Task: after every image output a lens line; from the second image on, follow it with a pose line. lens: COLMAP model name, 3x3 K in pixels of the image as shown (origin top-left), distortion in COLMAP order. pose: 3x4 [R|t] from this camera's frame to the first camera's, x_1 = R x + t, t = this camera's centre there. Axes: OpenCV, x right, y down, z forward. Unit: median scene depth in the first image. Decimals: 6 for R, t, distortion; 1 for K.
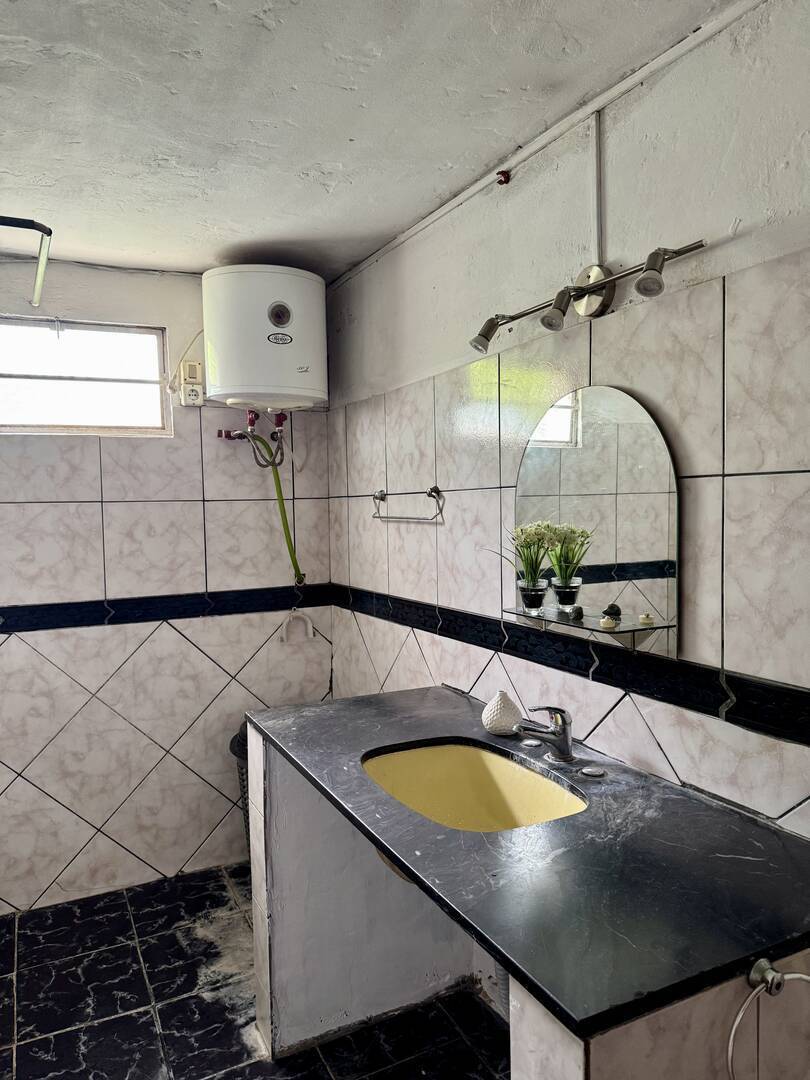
lens RADIAL K [[730.0, 0, 405.0], [0, 730.0, 540.0], [0, 0, 1]] dist [0.008015, -0.064821]
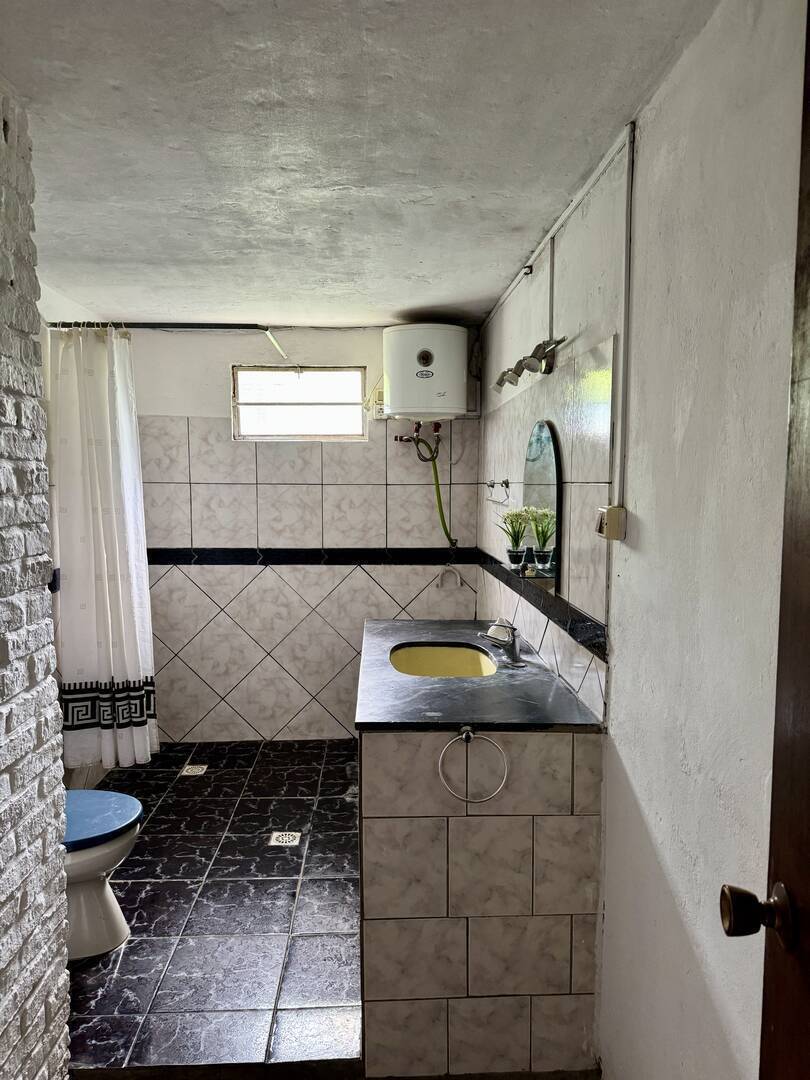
lens RADIAL K [[770.9, 0, 398.8], [0, 770.9, 541.2], [0, 0, 1]] dist [0.026161, -0.011299]
pose [[0.891252, 0.054067, -0.450274, 0.467330], [-0.038354, 0.998297, 0.043955, -0.010515], [0.451883, -0.021905, 0.891808, -0.377244]]
